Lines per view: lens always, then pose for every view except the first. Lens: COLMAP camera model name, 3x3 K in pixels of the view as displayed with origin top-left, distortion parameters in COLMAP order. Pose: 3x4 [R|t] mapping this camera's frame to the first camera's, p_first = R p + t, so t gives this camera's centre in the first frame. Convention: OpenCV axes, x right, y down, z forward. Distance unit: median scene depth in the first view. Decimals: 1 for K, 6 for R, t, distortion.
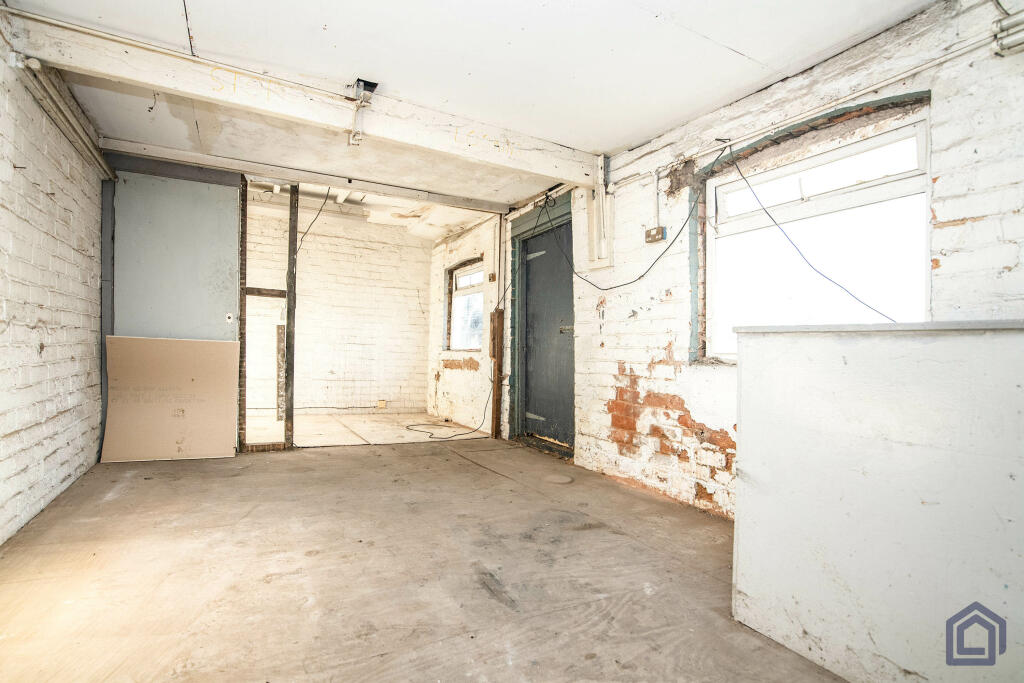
lens RADIAL K [[476.3, 0, 509.9], [0, 476.3, 346.2], [0, 0, 1]] dist [0.010866, -0.005513]
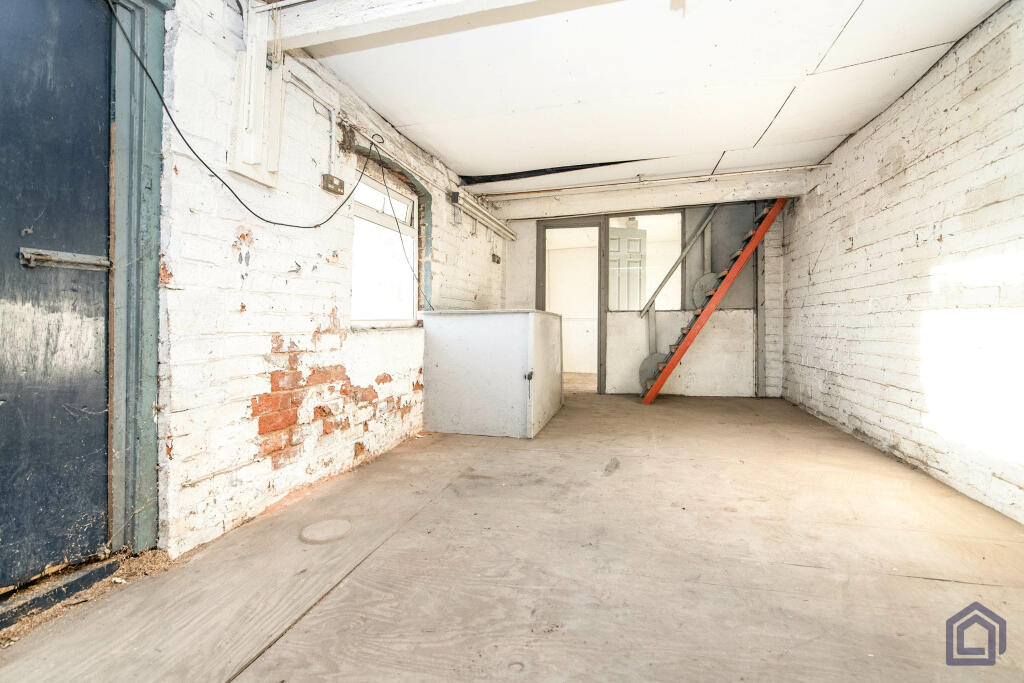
lens RADIAL K [[476.3, 0, 496.6], [0, 476.3, 318.6], [0, 0, 1]] dist [0.010866, -0.005513]
pose [[-0.694102, -0.015029, 0.719720, -0.573023], [-0.022933, 0.999736, -0.001241, 0.005026], [-0.719512, -0.017366, -0.694263, 1.499934]]
